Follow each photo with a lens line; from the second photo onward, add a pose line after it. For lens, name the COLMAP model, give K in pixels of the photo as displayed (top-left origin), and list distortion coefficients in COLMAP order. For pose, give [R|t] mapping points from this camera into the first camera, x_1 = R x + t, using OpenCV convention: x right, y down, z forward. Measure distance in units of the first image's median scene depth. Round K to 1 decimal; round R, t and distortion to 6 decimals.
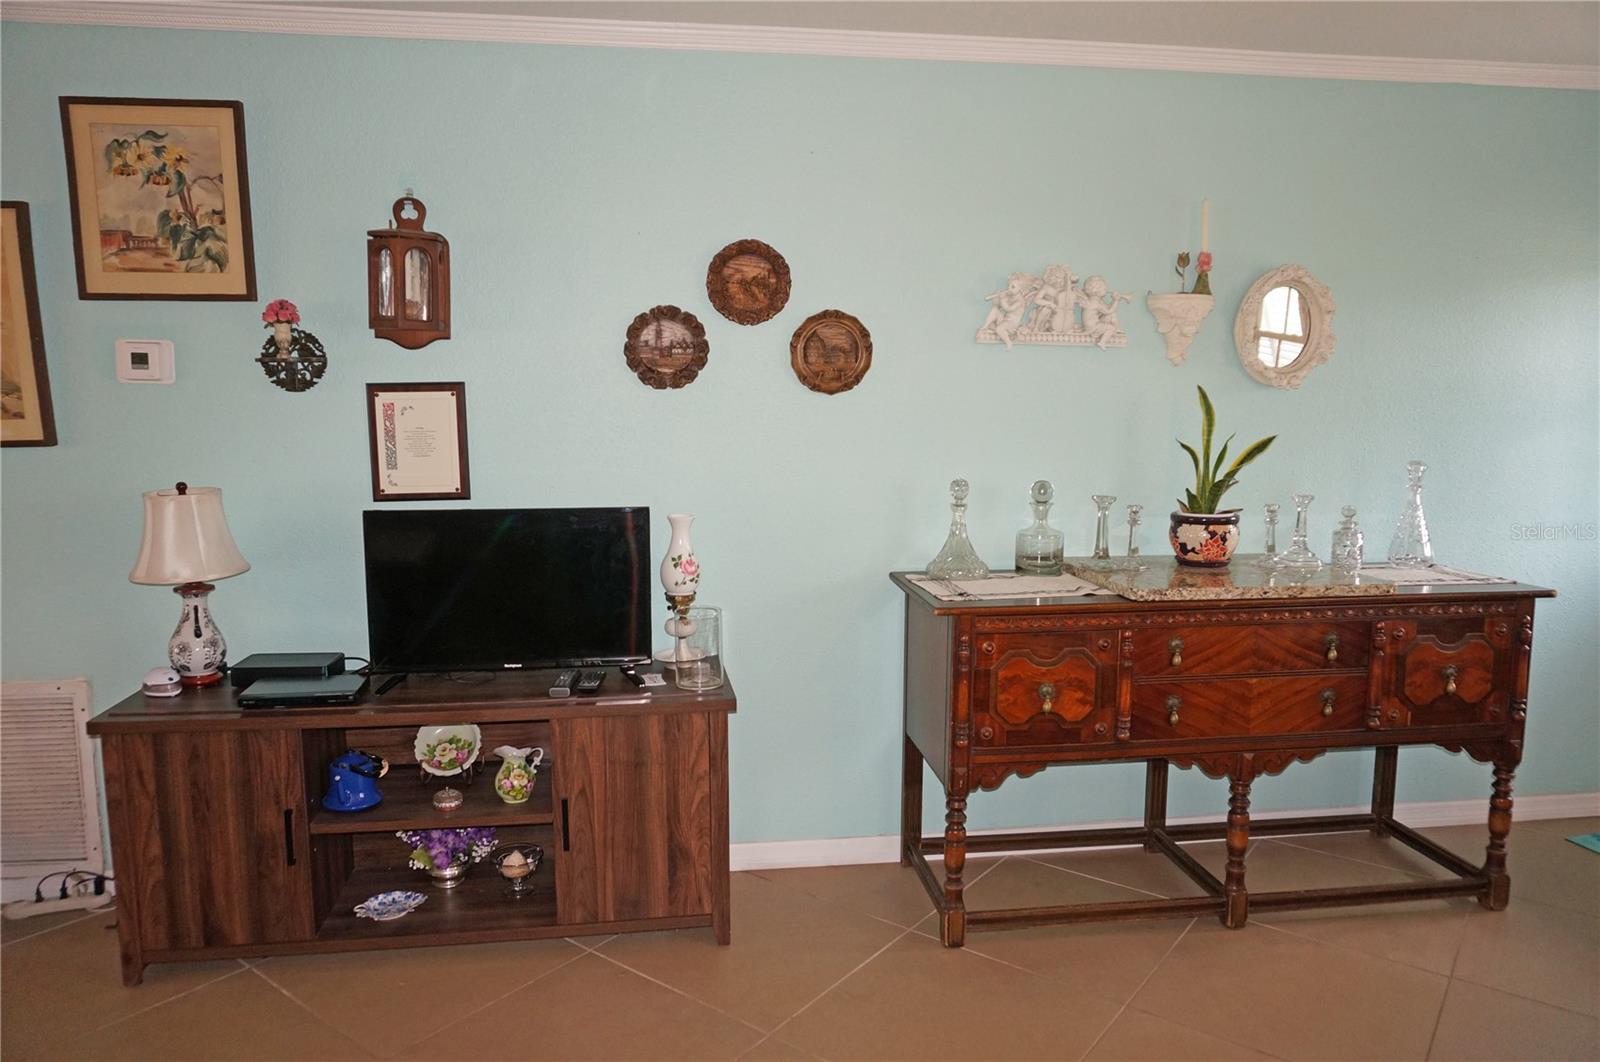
lens RADIAL K [[1060.1, 0, 794.5], [0, 1060.1, 537.8], [0, 0, 1]] dist [-0.053199, 0.040570]
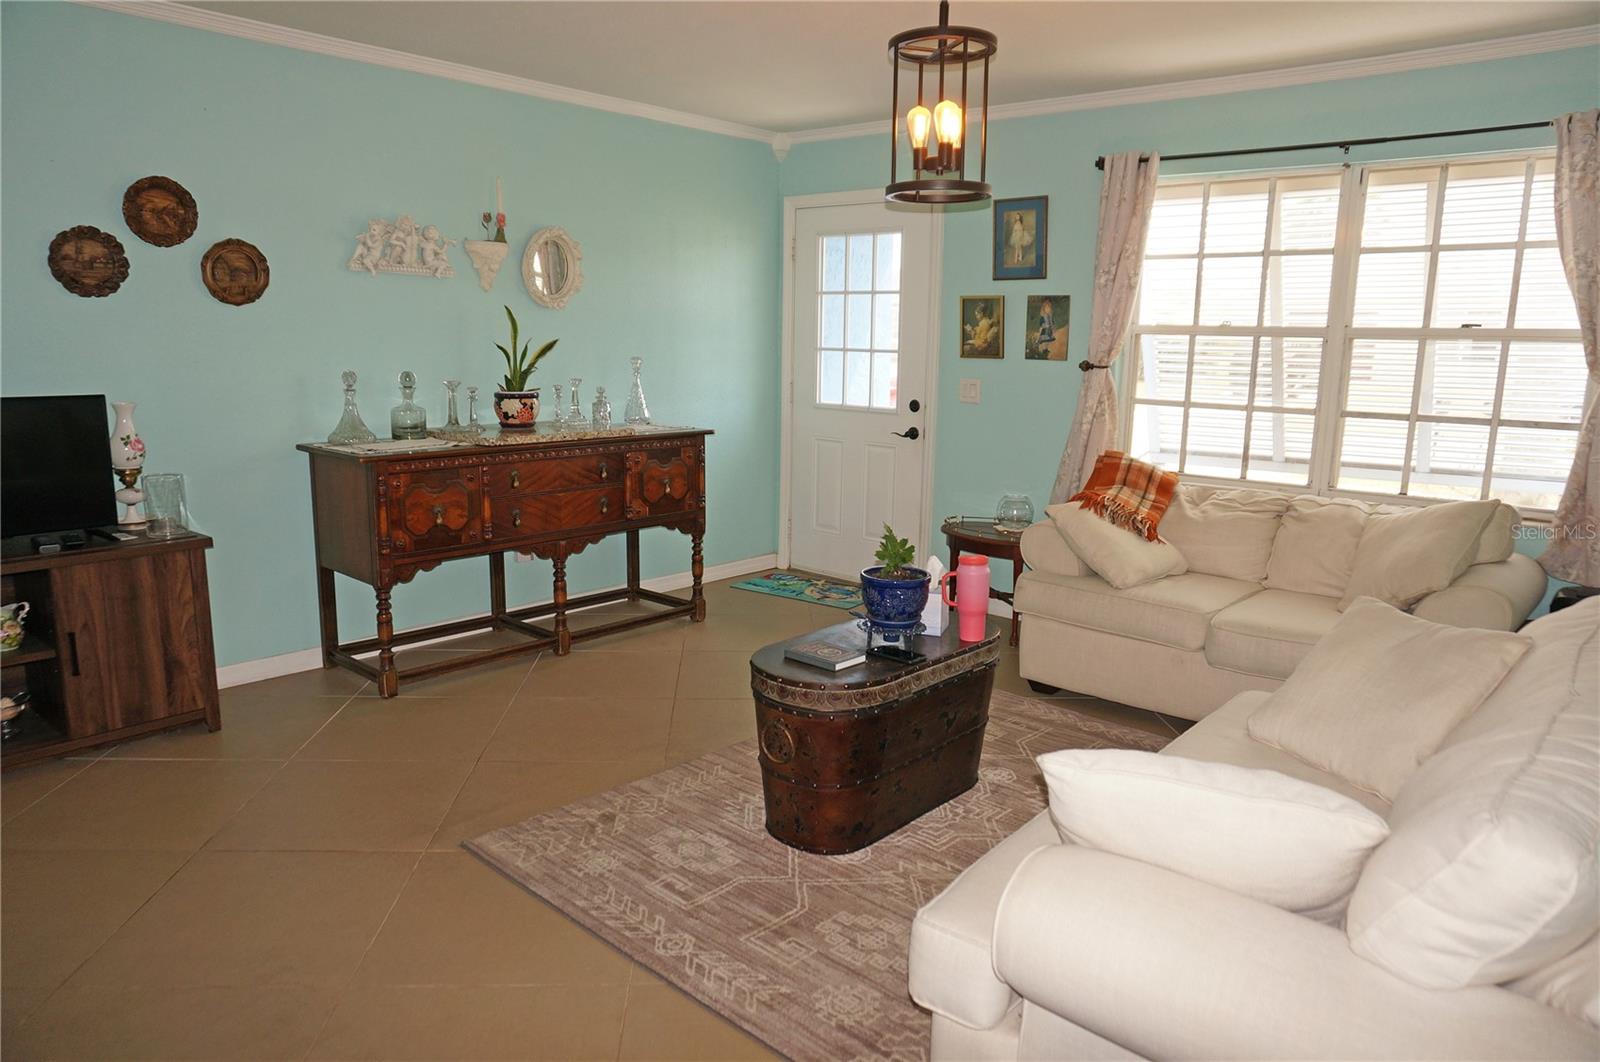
lens RADIAL K [[1060.1, 0, 794.5], [0, 1060.1, 537.8], [0, 0, 1]] dist [-0.053199, 0.040570]
pose [[0.754601, -0.111238, 0.646687, -0.312092], [0.068953, 0.993512, 0.090438, 0.075837], [-0.652551, -0.023654, 0.757375, -0.406065]]
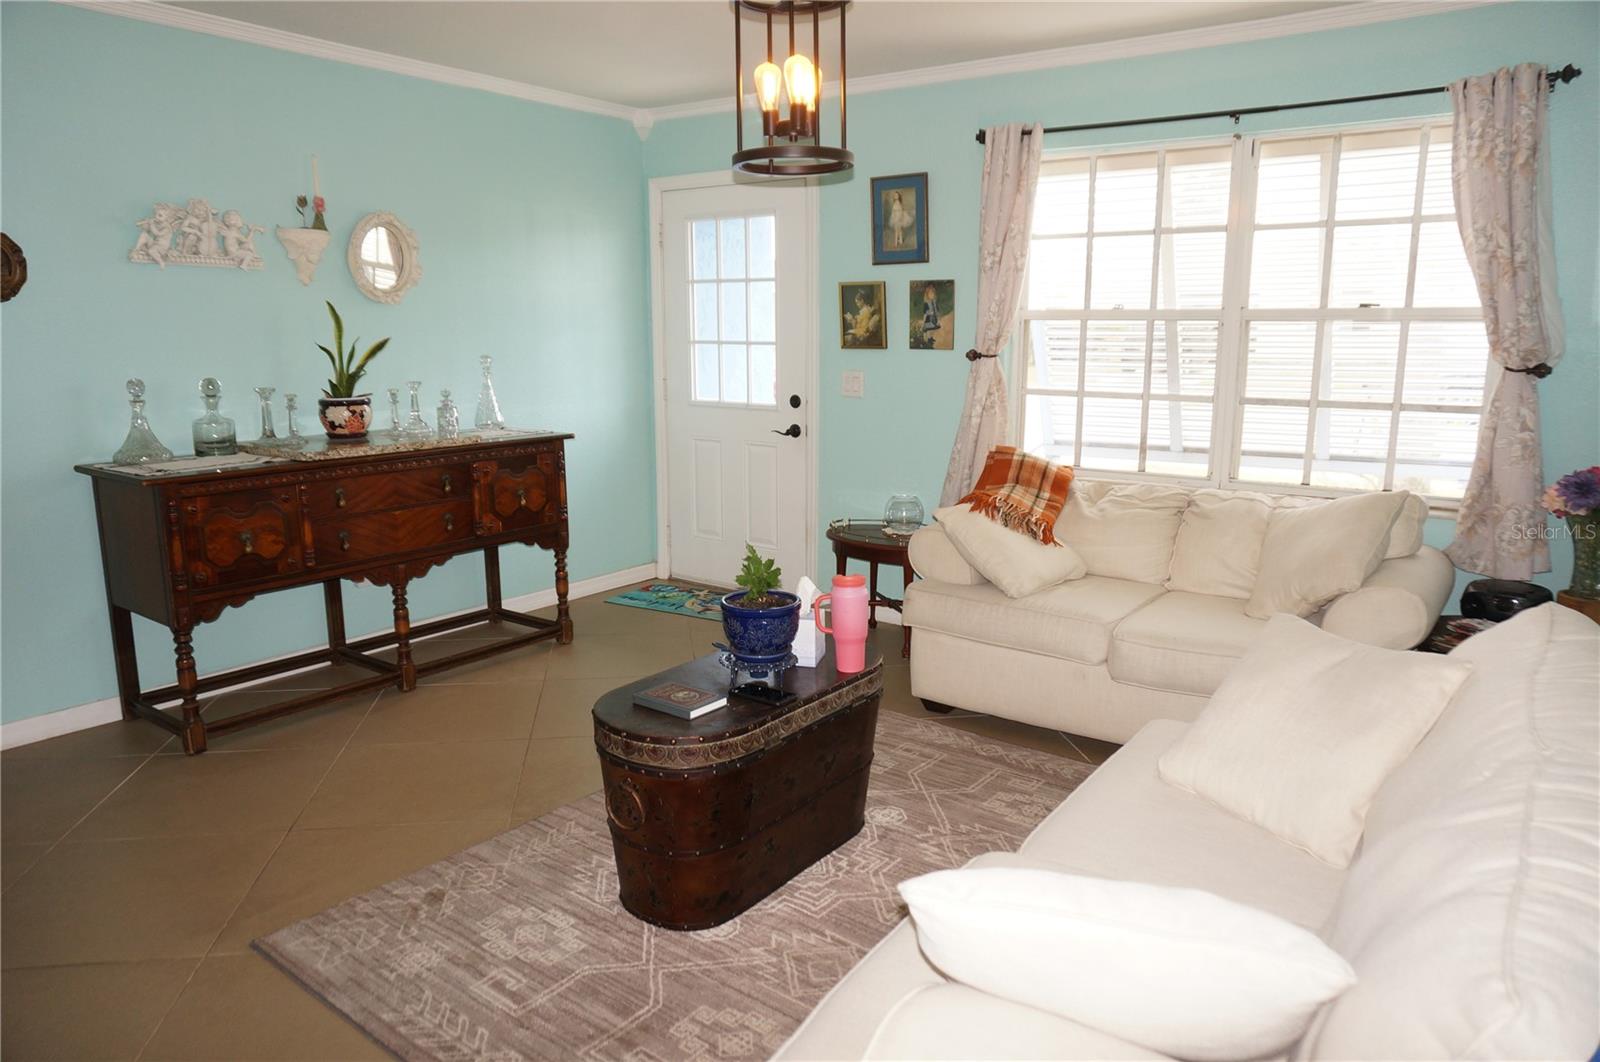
lens RADIAL K [[1060.1, 0, 794.5], [0, 1060.1, 537.8], [0, 0, 1]] dist [-0.053199, 0.040570]
pose [[0.690587, -0.141156, 0.709341, -0.187642], [0.094440, 0.989972, 0.105057, 0.067048], [-0.717057, -0.005560, 0.696992, -0.339462]]
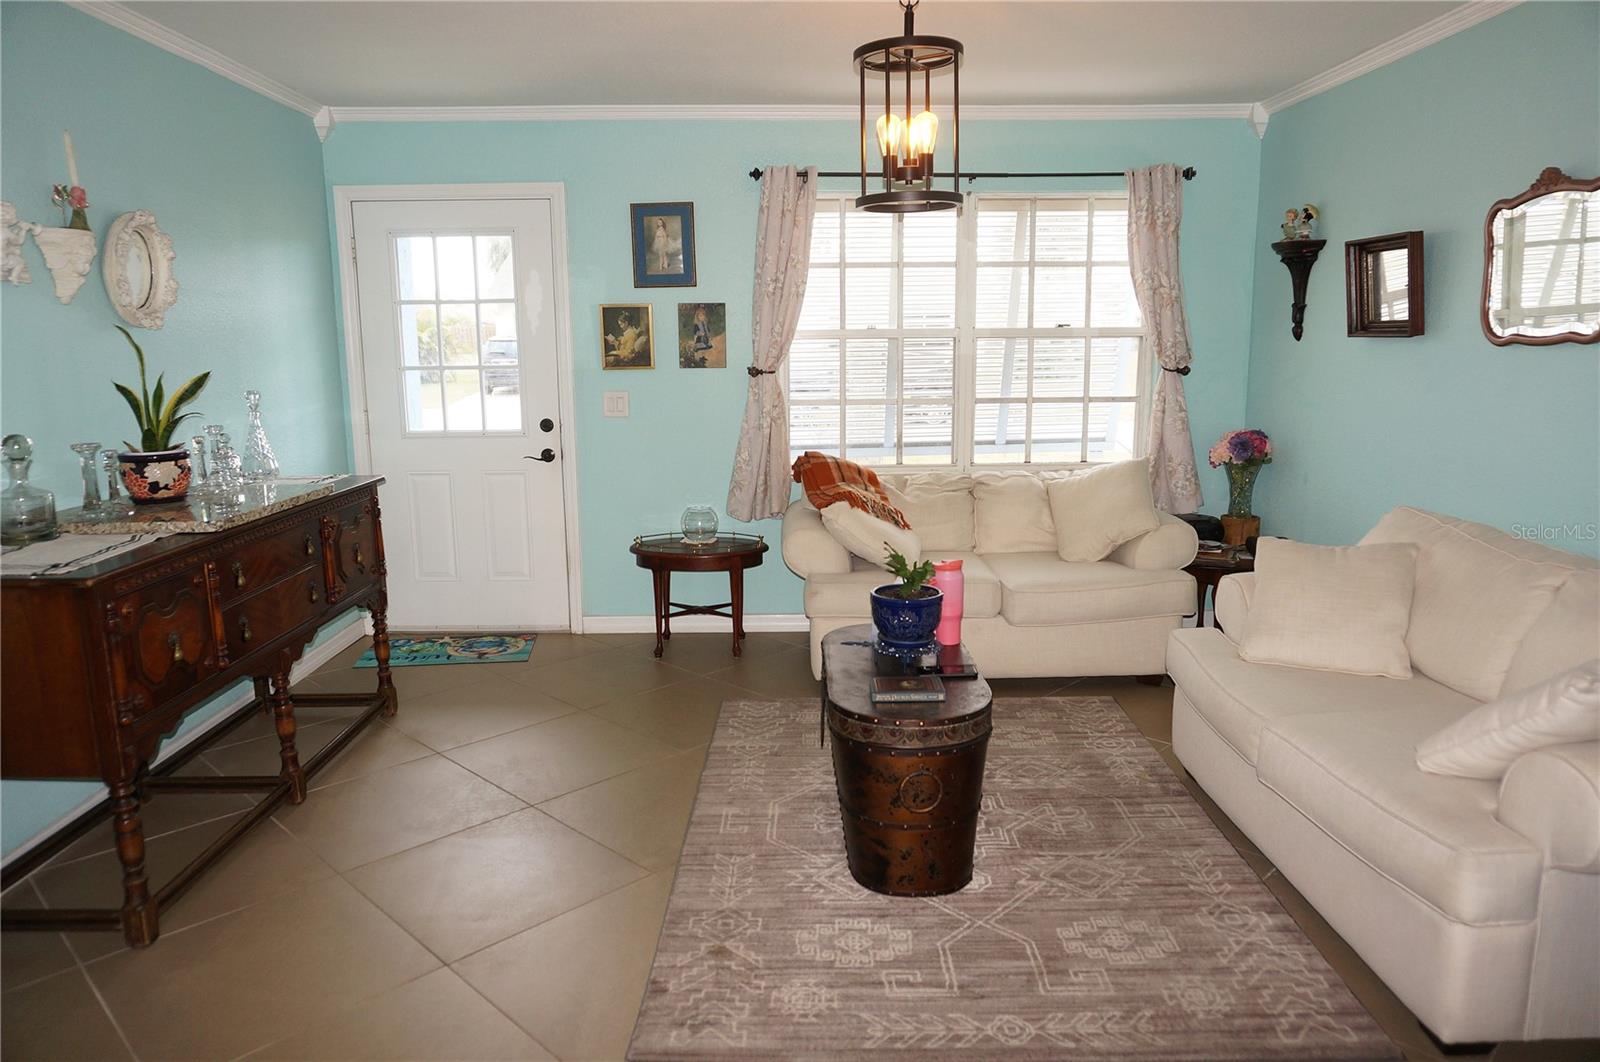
lens RADIAL K [[1057.1, 0, 801.6], [0, 1057.1, 542.4], [0, 0, 1]] dist [-0.046083, 0.003772]
pose [[0.112993, -0.189711, 0.975317, -0.555465], [0.140746, 0.974761, 0.173297, -0.024213], [-0.983577, 0.117691, 0.136842, 0.262820]]
